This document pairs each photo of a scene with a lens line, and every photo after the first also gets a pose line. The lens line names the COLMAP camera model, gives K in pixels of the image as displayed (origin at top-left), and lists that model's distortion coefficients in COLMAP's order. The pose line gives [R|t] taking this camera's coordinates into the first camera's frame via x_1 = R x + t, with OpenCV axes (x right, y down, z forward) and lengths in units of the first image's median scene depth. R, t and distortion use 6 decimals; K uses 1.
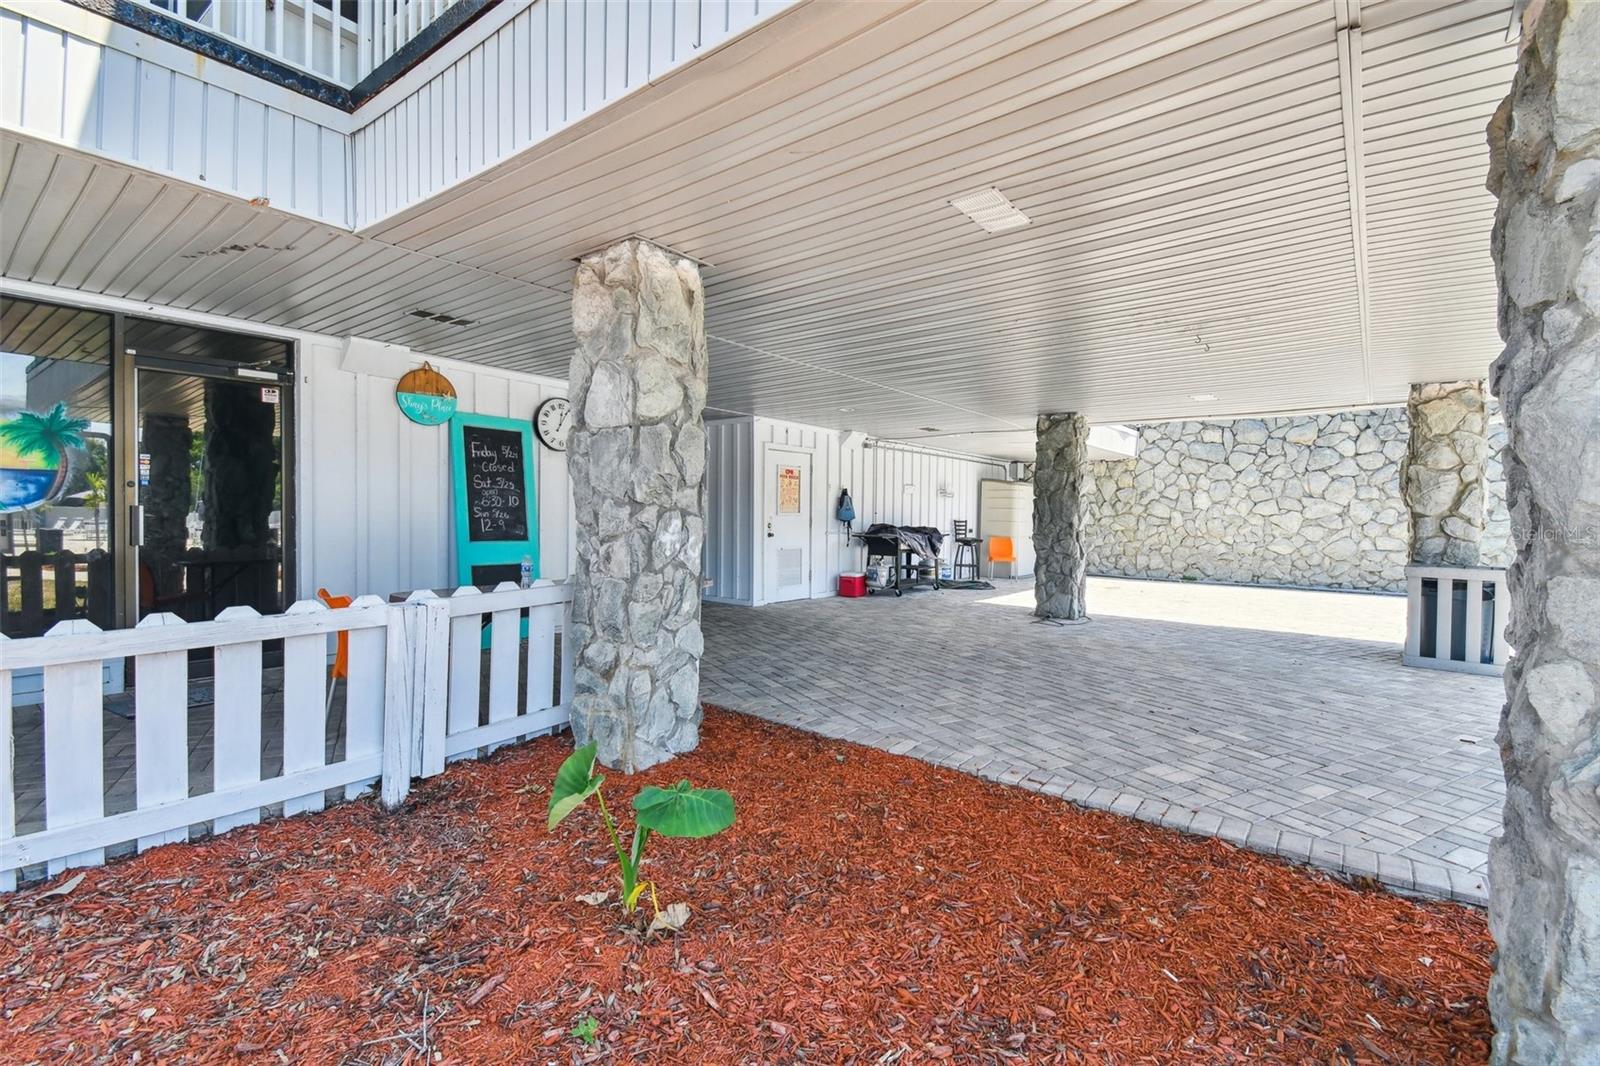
lens RADIAL K [[729.9, 0, 811.1], [0, 729.9, 530.5], [0, 0, 1]] dist [0.003141, 0.000134]
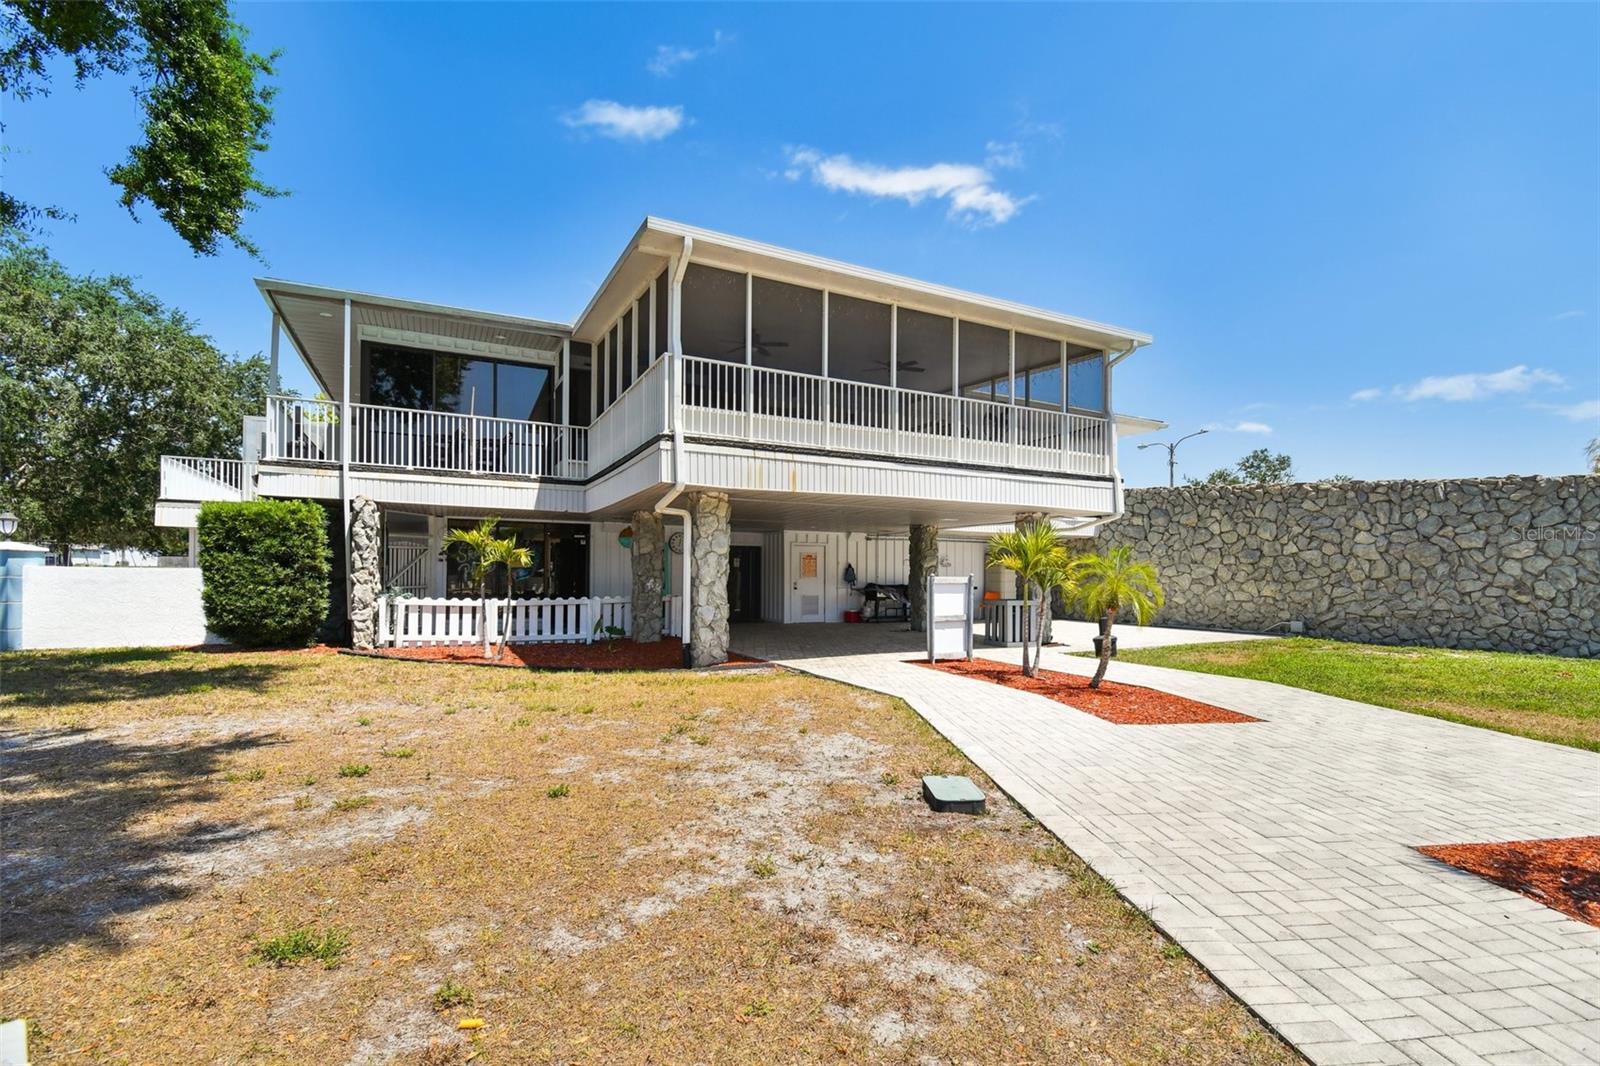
lens RADIAL K [[752.2, 0, 809.0], [0, 752.2, 575.4], [0, 0, 1]] dist [-0.001333, -0.000176]
pose [[0.900375, -0.008759, -0.435026, 0.671903], [-0.003406, 0.999625, -0.027175, 0.020172], [0.435101, 0.025949, 0.900008, -0.648811]]
